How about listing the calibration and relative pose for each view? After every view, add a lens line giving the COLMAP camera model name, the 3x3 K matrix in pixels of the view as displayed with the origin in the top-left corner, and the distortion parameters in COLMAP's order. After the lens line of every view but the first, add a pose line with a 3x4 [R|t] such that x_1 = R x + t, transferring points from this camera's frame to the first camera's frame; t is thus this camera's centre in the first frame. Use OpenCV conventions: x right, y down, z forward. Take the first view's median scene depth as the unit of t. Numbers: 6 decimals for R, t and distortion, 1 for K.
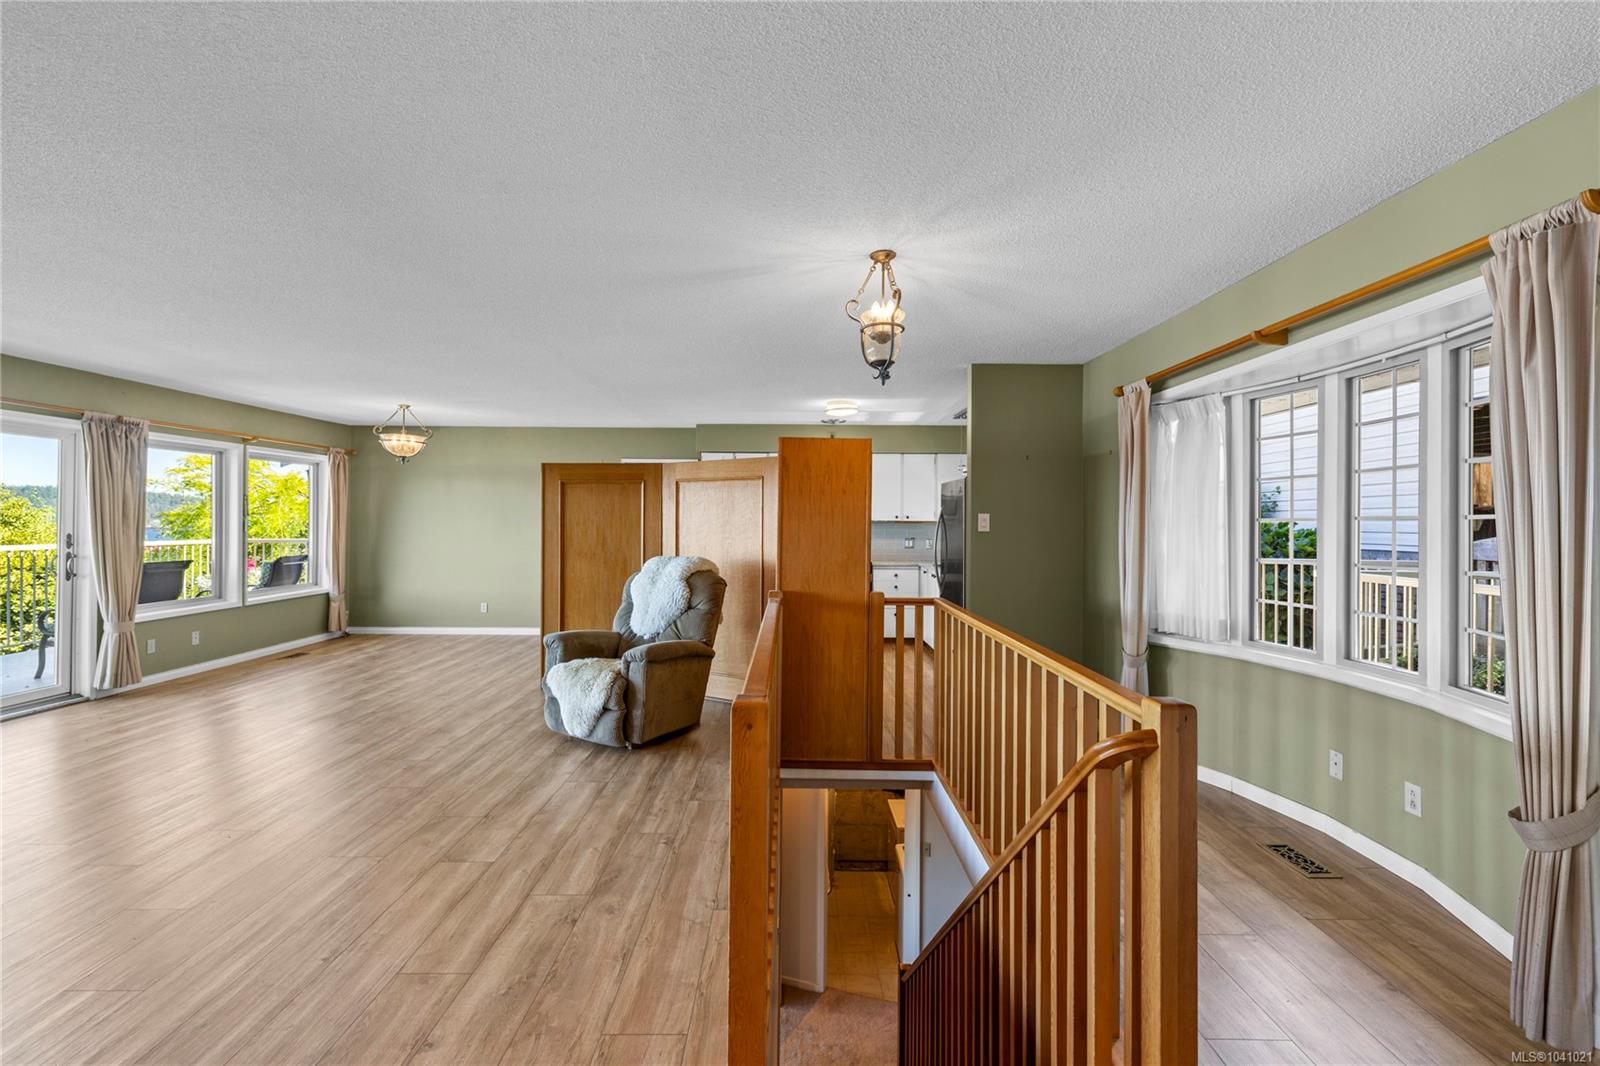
lens RADIAL K [[697.7, 0, 790.0], [0, 697.7, 520.4], [0, 0, 1]] dist [0.007036, 0.000380]
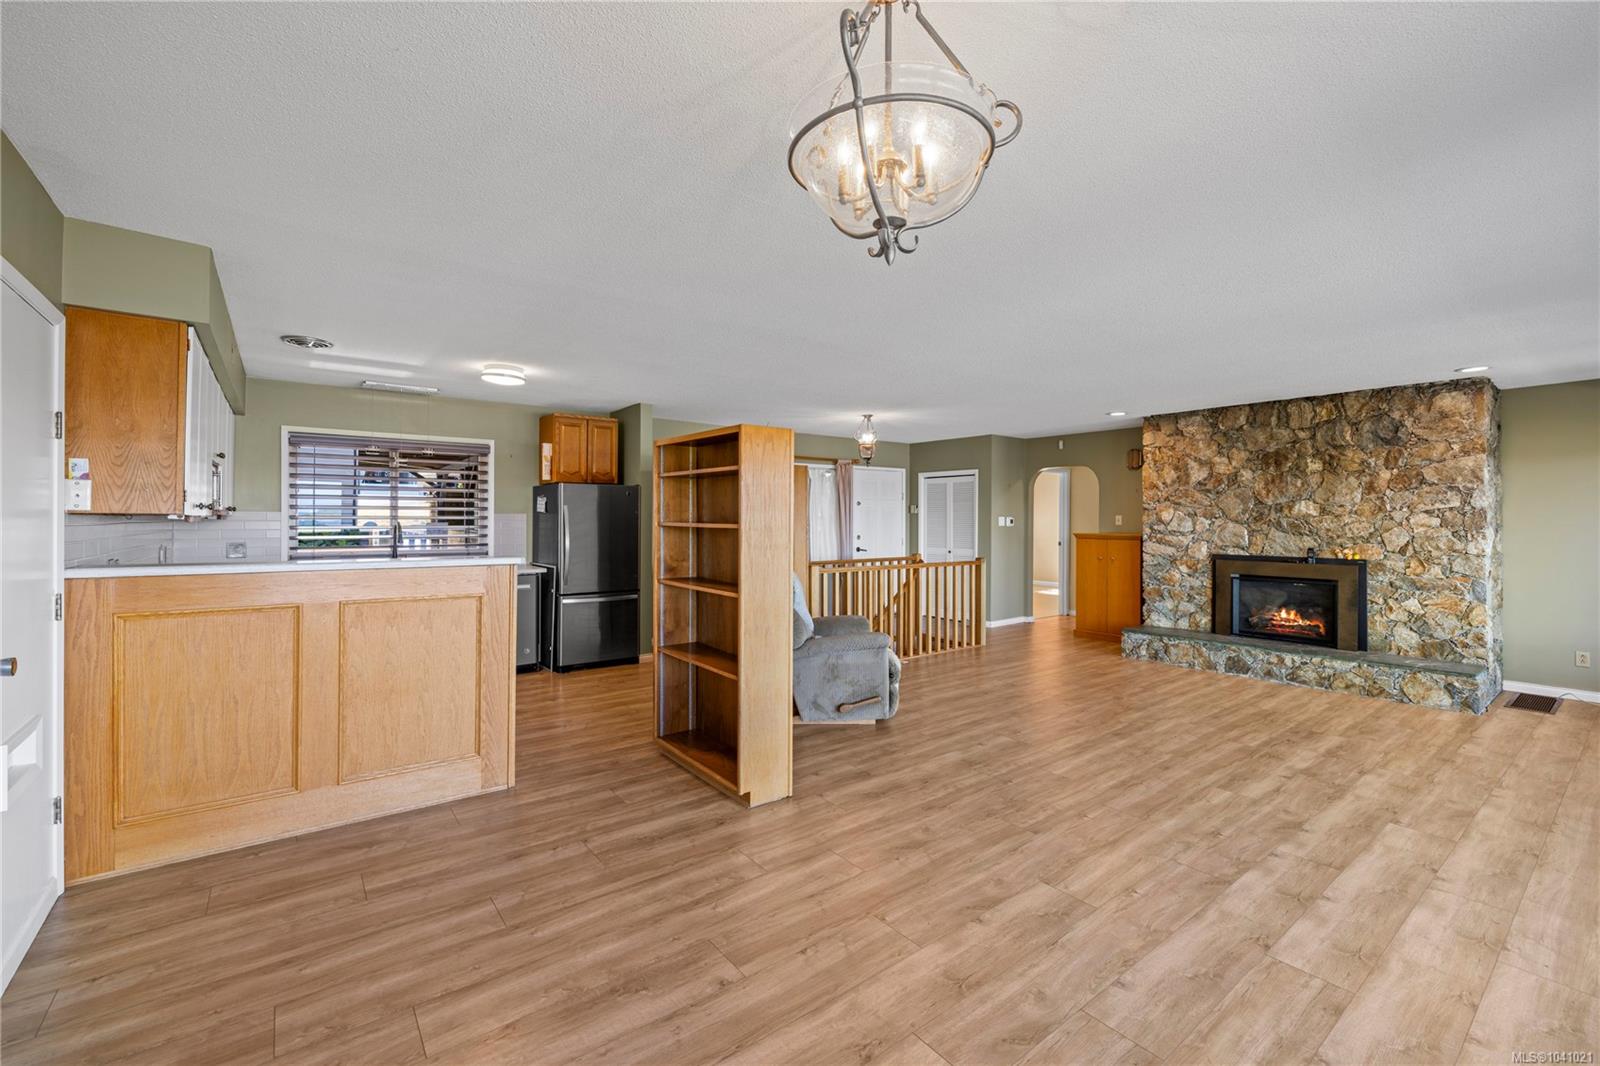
lens RADIAL K [[669.7, 0, 795.4], [0, 669.7, 519.3], [0, 0, 1]] dist [0.005117, -0.000501]
pose [[-0.610966, -0.009088, 0.791605, -0.879503], [-0.008973, 0.999949, 0.004555, -0.005608], [-0.791606, -0.004320, -0.611017, 1.445576]]
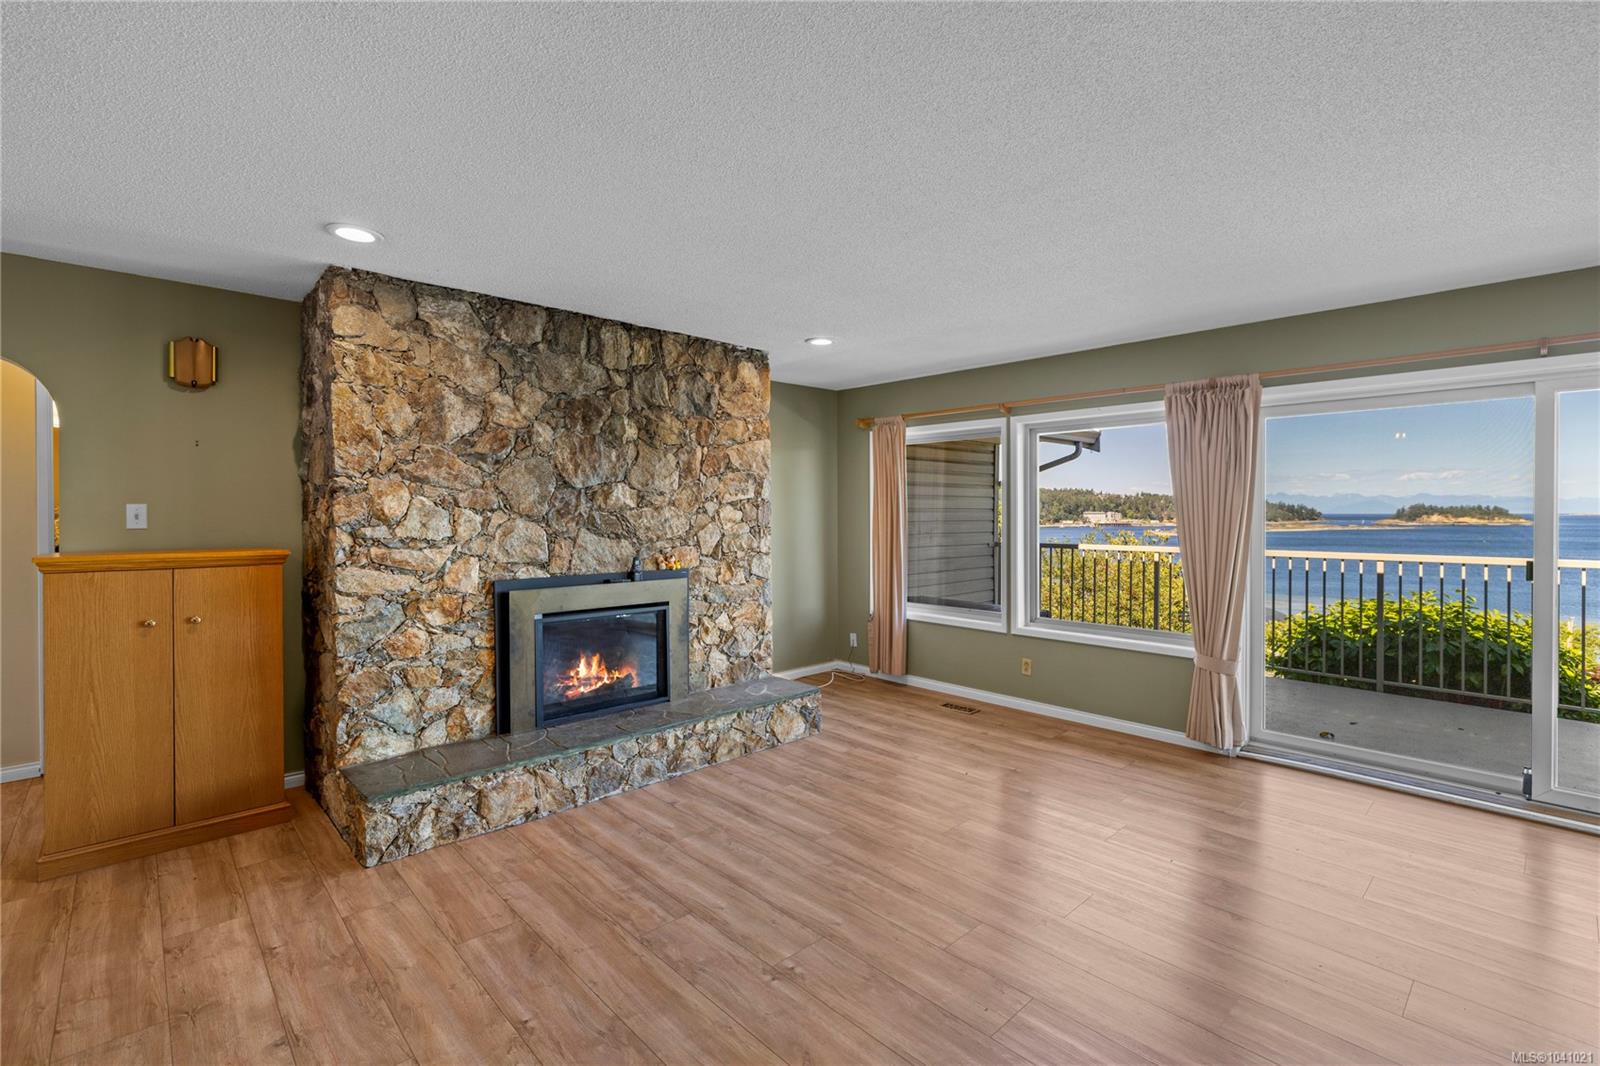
lens RADIAL K [[716.3, 0, 790.9], [0, 716.3, 519.8], [0, 0, 1]] dist [-0.005057, 0.000188]
pose [[-0.730273, -0.000955, -0.683155, -0.120658], [-0.002645, 0.999995, 0.001430, -0.002327], [0.683151, 0.002852, -0.730272, 0.770383]]
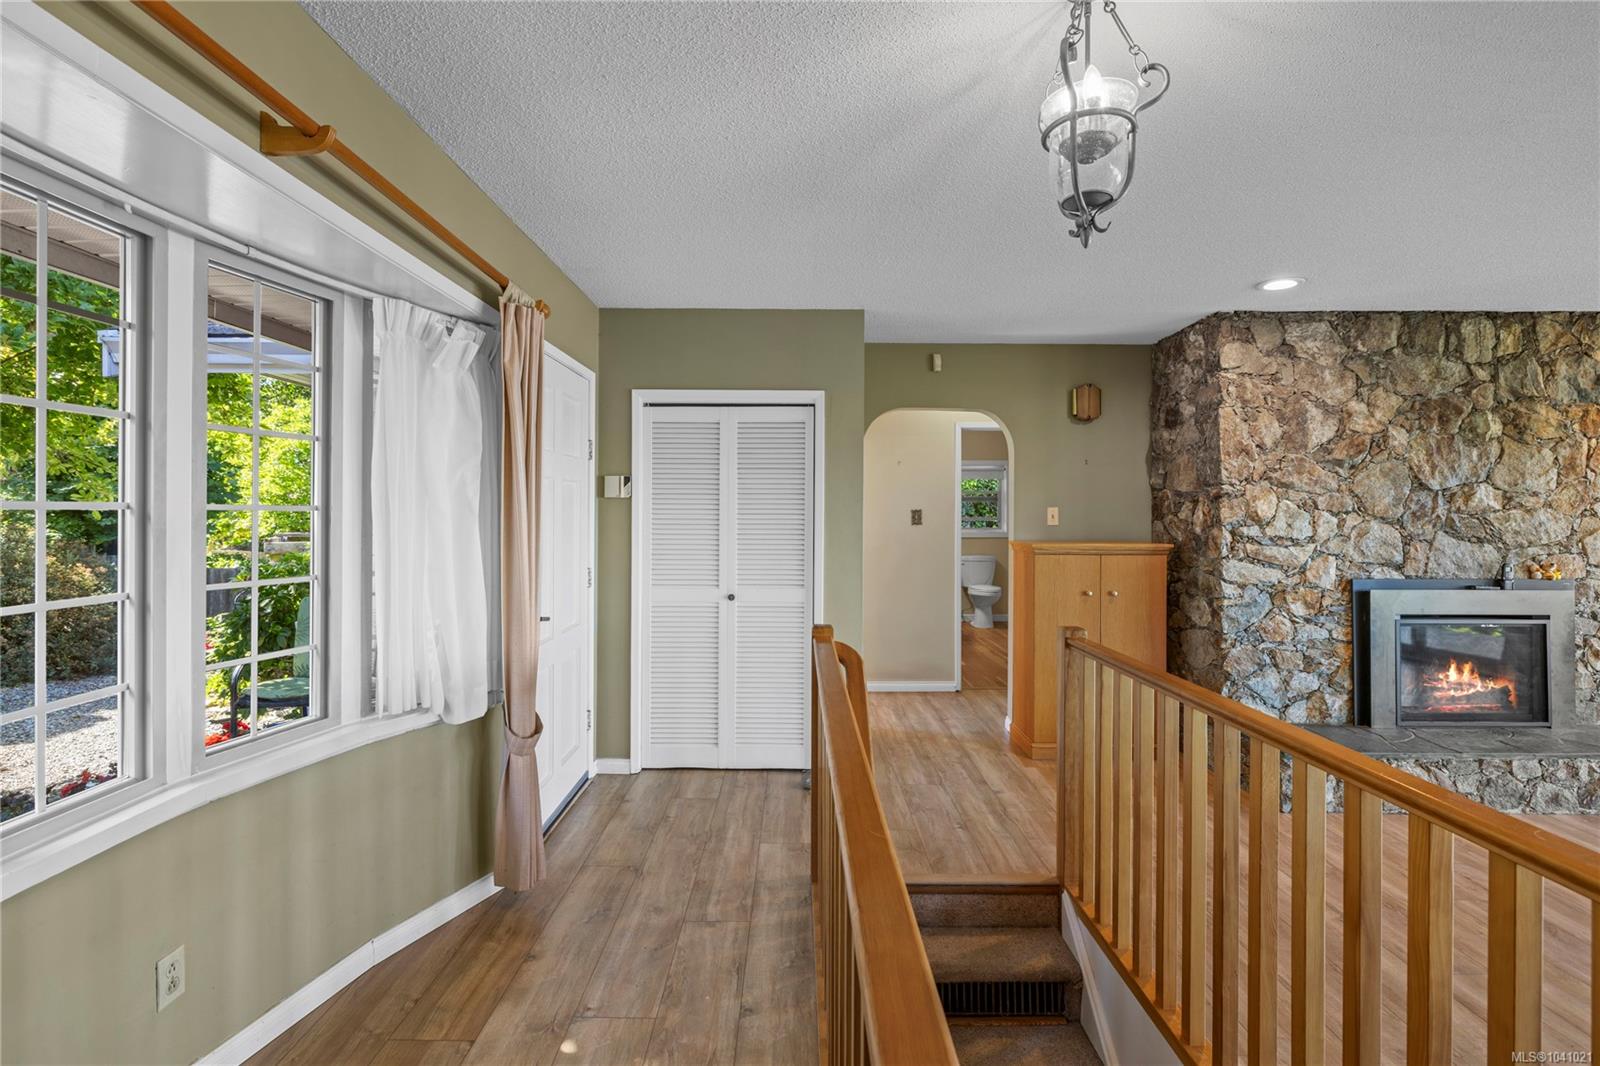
lens RADIAL K [[722.6, 0, 795.3], [0, 722.6, 513.1], [0, 0, 1]] dist [-0.001475, 0.000066]
pose [[-0.999936, -0.010940, -0.002987, 0.179433], [-0.010927, 0.999931, -0.004221, 0.000140], [0.003033, -0.004188, -0.999987, 0.806747]]
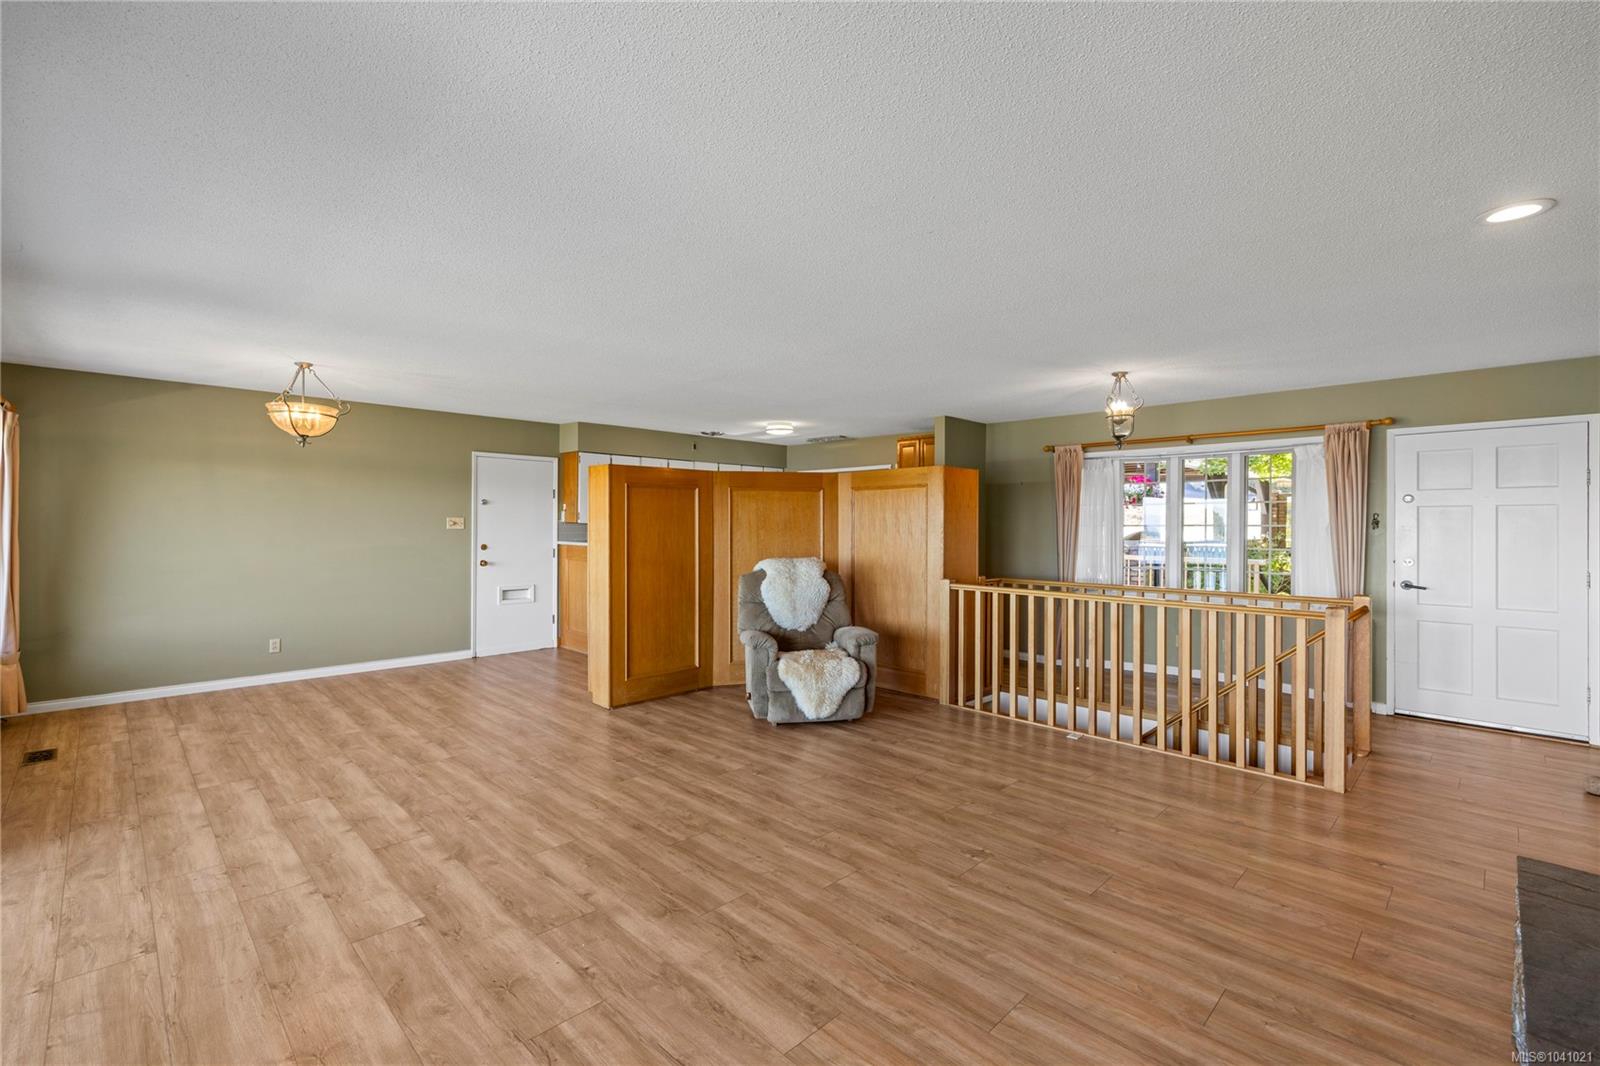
lens RADIAL K [[697.7, 0, 790.0], [0, 697.7, 520.4], [0, 0, 1]] dist [0.007036, 0.000380]
pose [[0.710548, 0.001570, 0.703647, -0.890439], [-0.002016, 0.999998, -0.000194, -0.007993], [-0.703646, -0.001281, 0.710550, 0.183800]]
